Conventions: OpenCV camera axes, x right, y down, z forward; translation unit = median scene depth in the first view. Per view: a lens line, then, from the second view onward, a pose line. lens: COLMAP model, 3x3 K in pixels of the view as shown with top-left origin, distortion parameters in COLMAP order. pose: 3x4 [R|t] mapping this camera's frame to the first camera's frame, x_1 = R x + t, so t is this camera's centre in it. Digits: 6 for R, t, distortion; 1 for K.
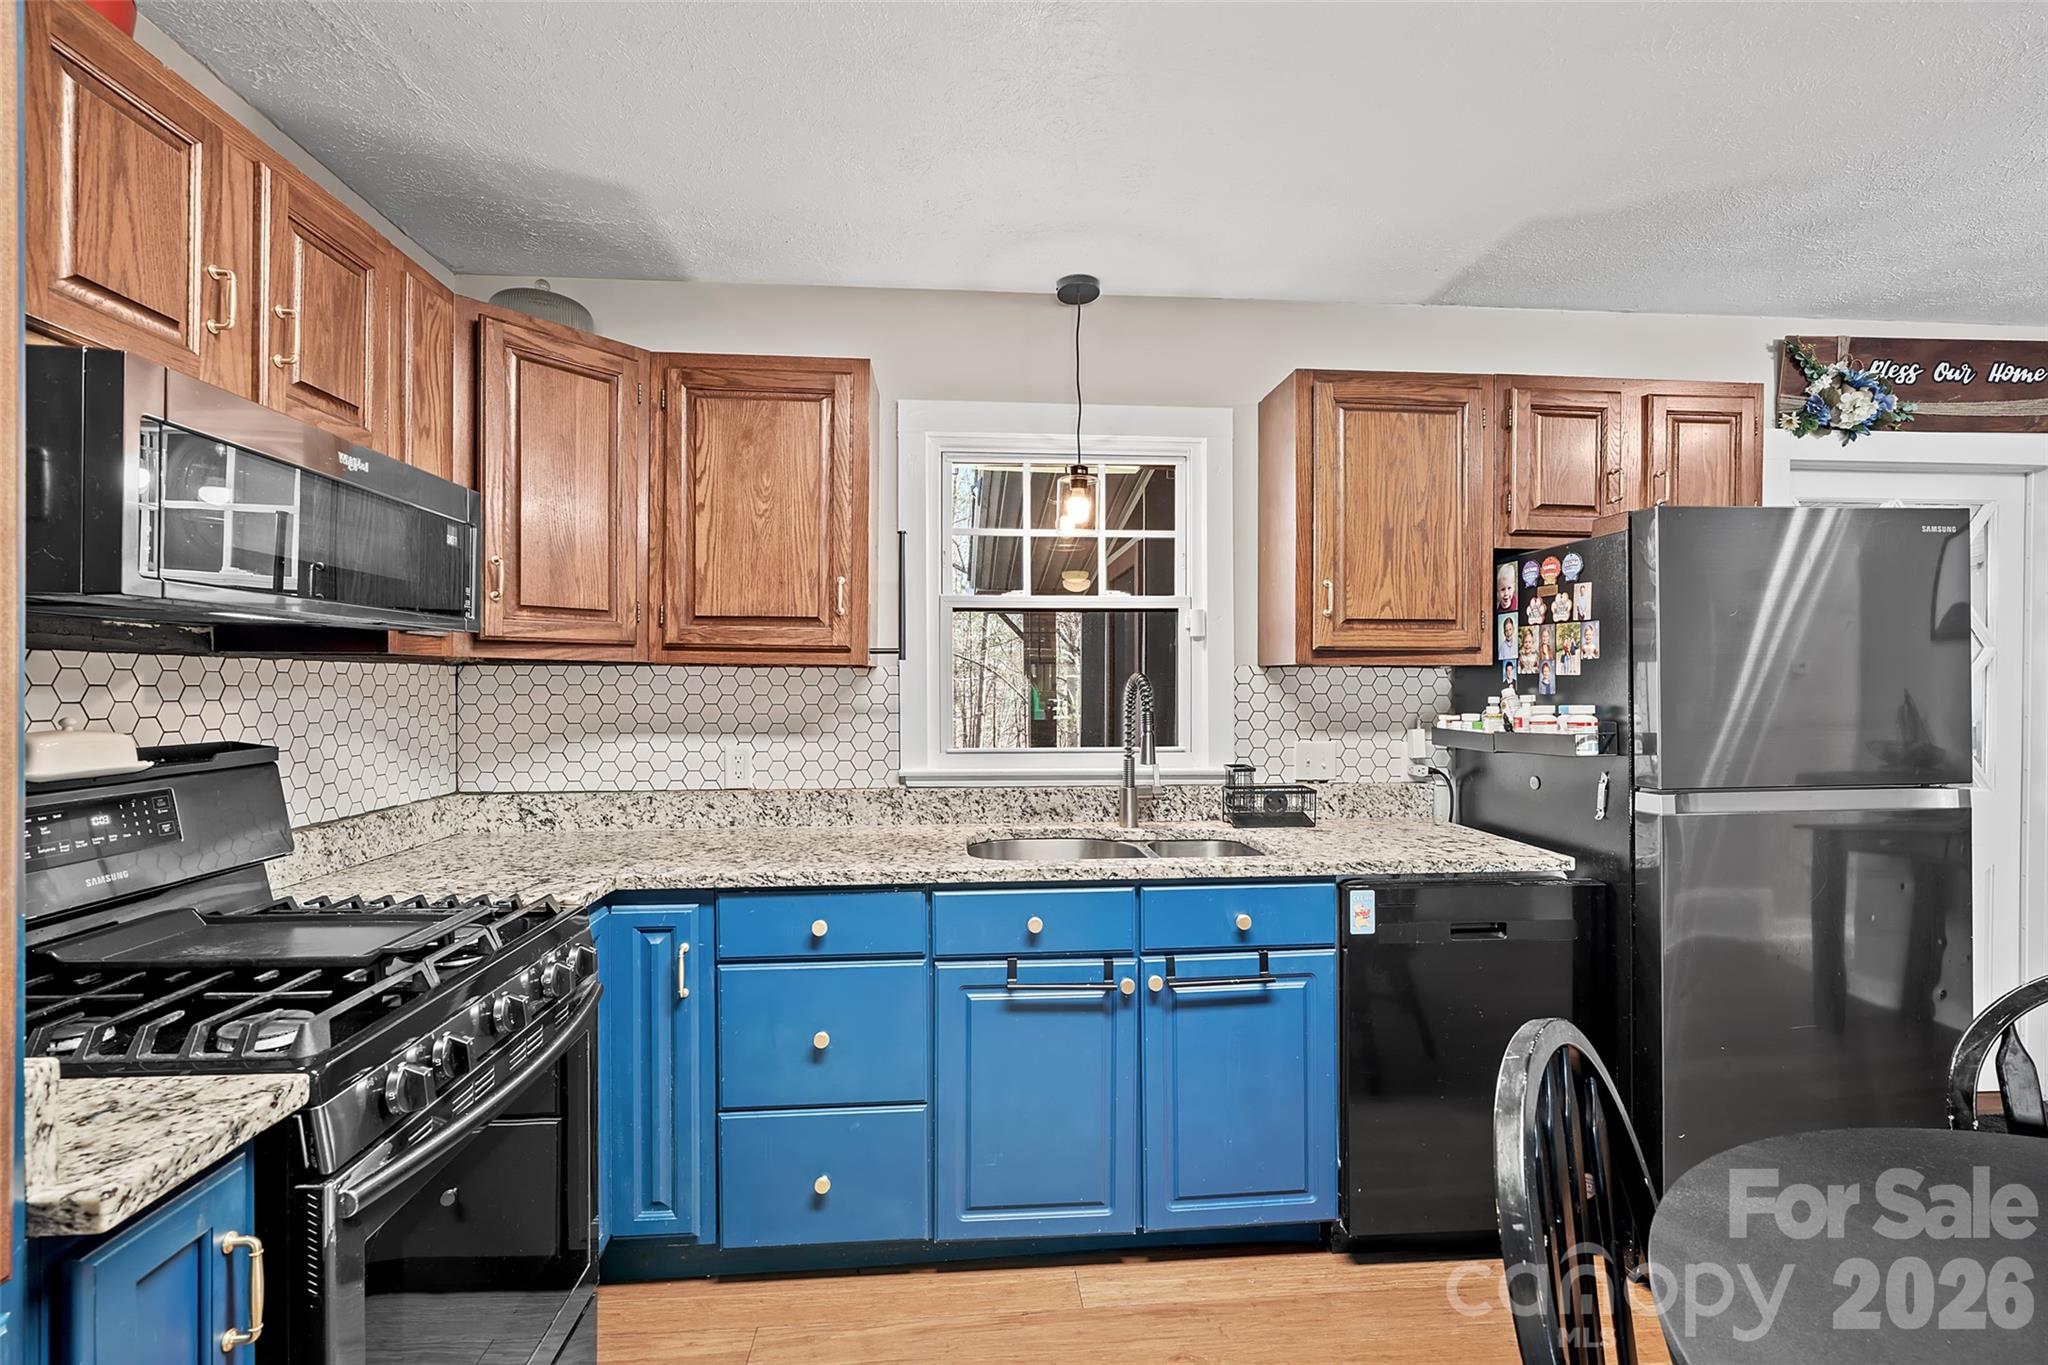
lens RADIAL K [[931.7, 0, 1027.5], [0, 931.7, 679.9], [0, 0, 1]] dist [-0.002875, -0.000243]
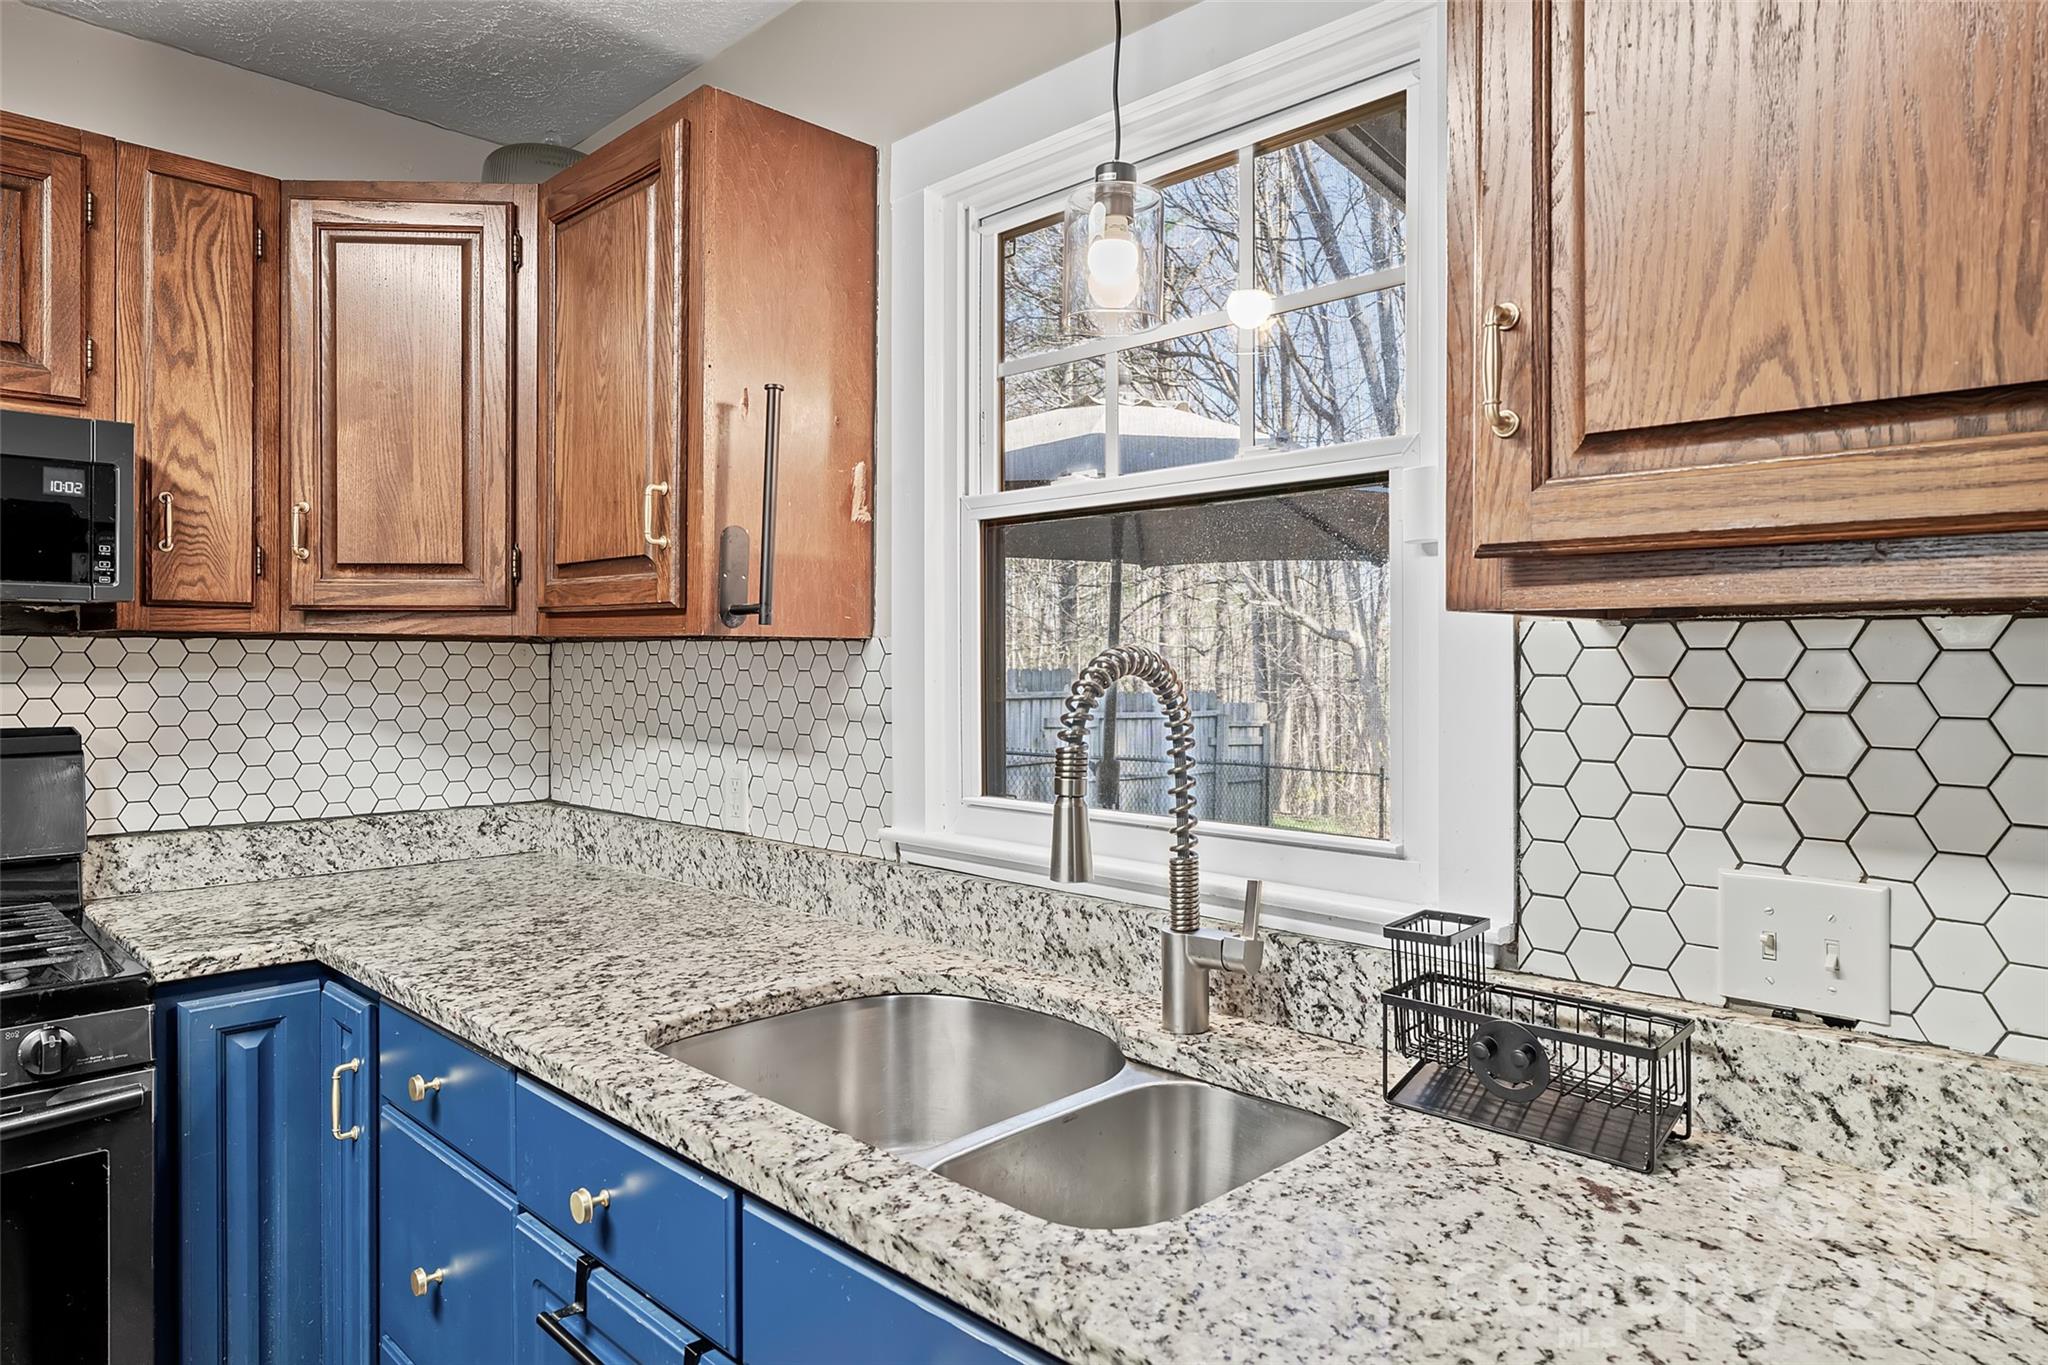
lens RADIAL K [[1243.5, 0, 1026.7], [0, 1243.5, 651.7], [0, 0, 1]] dist [0.000443, -0.000197]
pose [[0.651578, -0.005365, -0.758563, 0.472870], [-0.001686, 0.999962, -0.008521, 0.000087], [0.758580, 0.006831, 0.651544, 0.600946]]
